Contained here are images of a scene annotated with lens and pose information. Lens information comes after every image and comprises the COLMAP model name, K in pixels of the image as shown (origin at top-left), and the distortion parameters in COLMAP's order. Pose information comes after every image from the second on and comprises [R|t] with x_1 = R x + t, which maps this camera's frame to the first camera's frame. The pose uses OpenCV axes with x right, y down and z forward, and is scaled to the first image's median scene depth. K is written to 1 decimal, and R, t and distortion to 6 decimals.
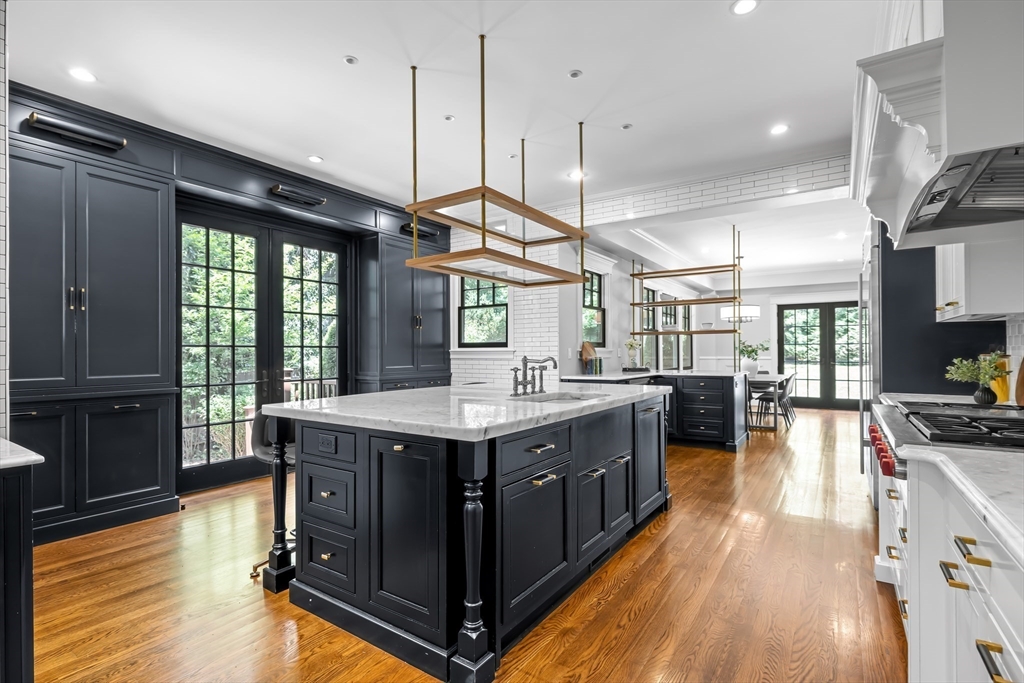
lens RADIAL K [[488.5, 0, 512.4], [0, 488.5, 348.4], [0, 0, 1]] dist [-0.000628, -0.000256]
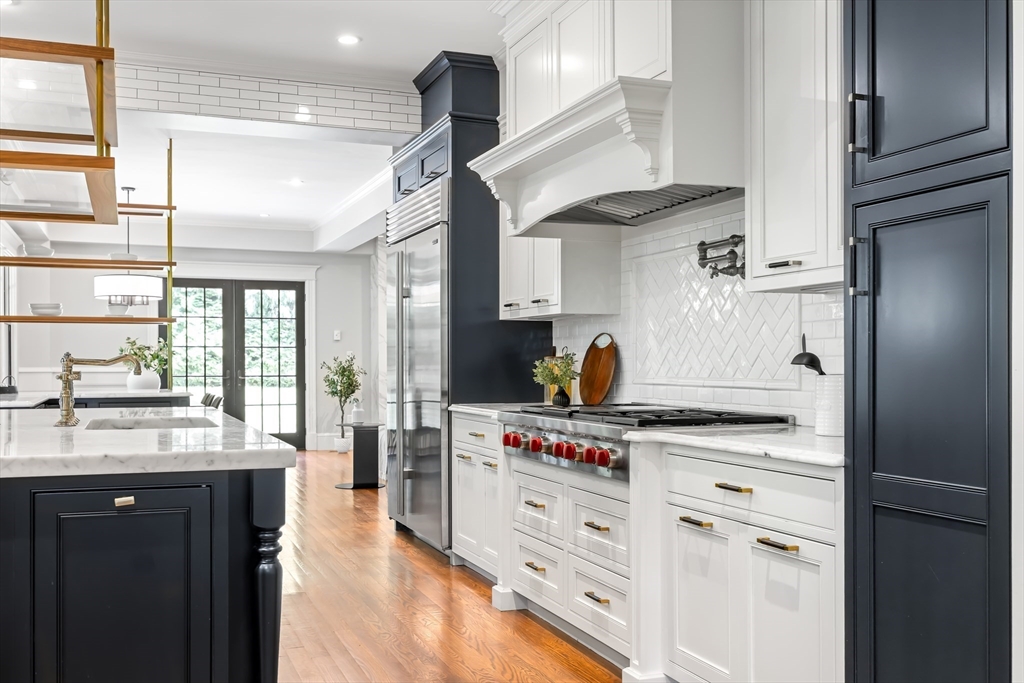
lens RADIAL K [[995.0, 0, 511.7], [0, 995.0, 361.7], [0, 0, 1]] dist [0.002945, -0.001382]
pose [[0.575340, 0.004380, 0.817902, -0.532849], [-0.008014, 0.999968, 0.000283, 0.019146], [-0.817875, -0.006717, 0.575357, -0.034060]]
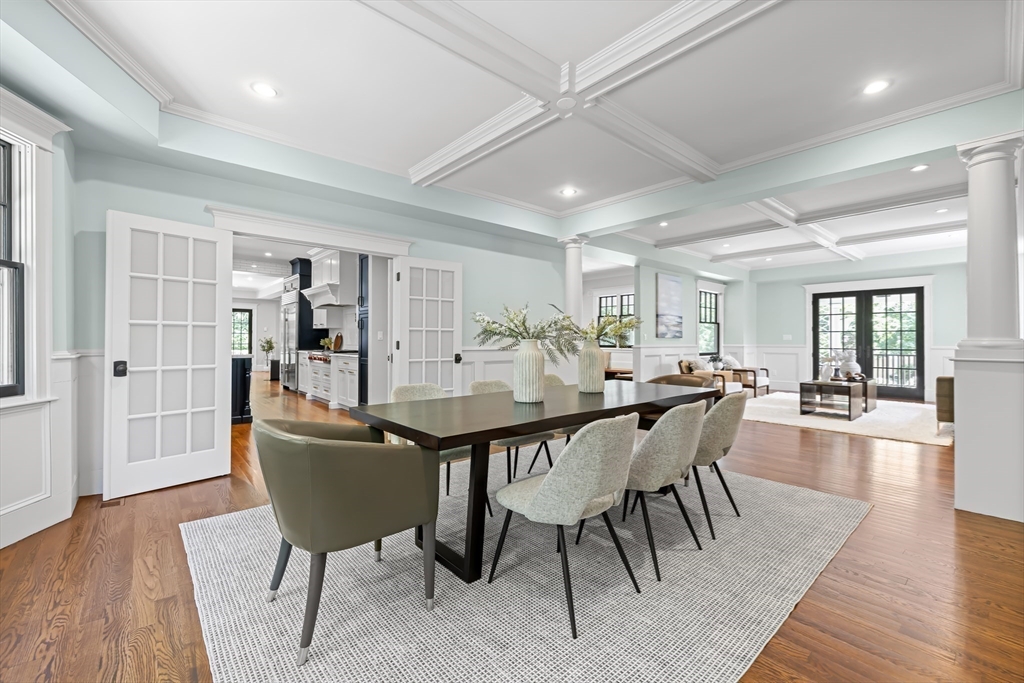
lens RADIAL K [[423.9, 0, 515.8], [0, 423.9, 332.7], [0, 0, 1]] dist [-0.002310, -0.000181]
pose [[0.254266, 0.021433, 0.966897, -1.447748], [-0.011753, 0.999749, -0.019070, 0.013022], [-0.967063, -0.006515, 0.254454, -0.979929]]
